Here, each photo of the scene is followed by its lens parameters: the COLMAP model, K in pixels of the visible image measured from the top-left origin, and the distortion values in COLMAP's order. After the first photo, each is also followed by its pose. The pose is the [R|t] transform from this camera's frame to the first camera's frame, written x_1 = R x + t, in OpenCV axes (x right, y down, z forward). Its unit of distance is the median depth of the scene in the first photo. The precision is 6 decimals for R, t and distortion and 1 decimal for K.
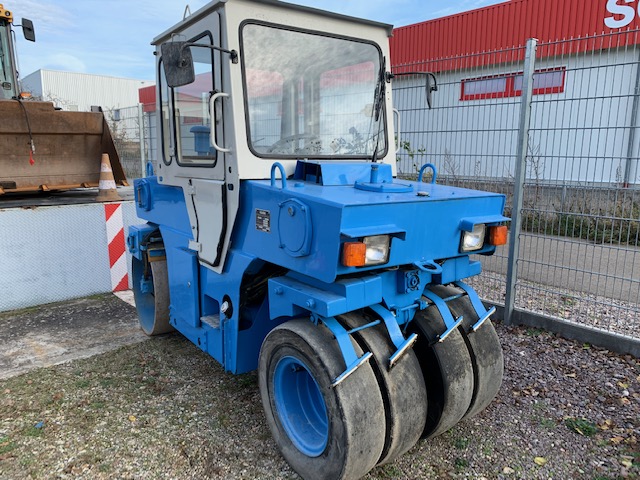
lens RADIAL K [[490.3, 0, 320.0], [0, 490.3, 240.0], [0, 0, 1]] dist [0.010947, 0.000395]
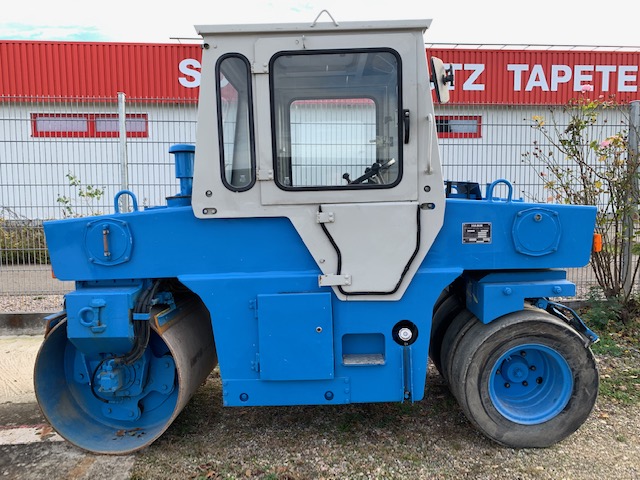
lens RADIAL K [[490.3, 0, 320.0], [0, 490.3, 240.0], [0, 0, 1]] dist [0.010947, 0.000395]
pose [[0.588780, -0.089197, 0.803356, -0.190610], [0.158616, 0.987318, -0.006627, -0.011532], [-0.792577, 0.131327, 0.595462, 0.099559]]
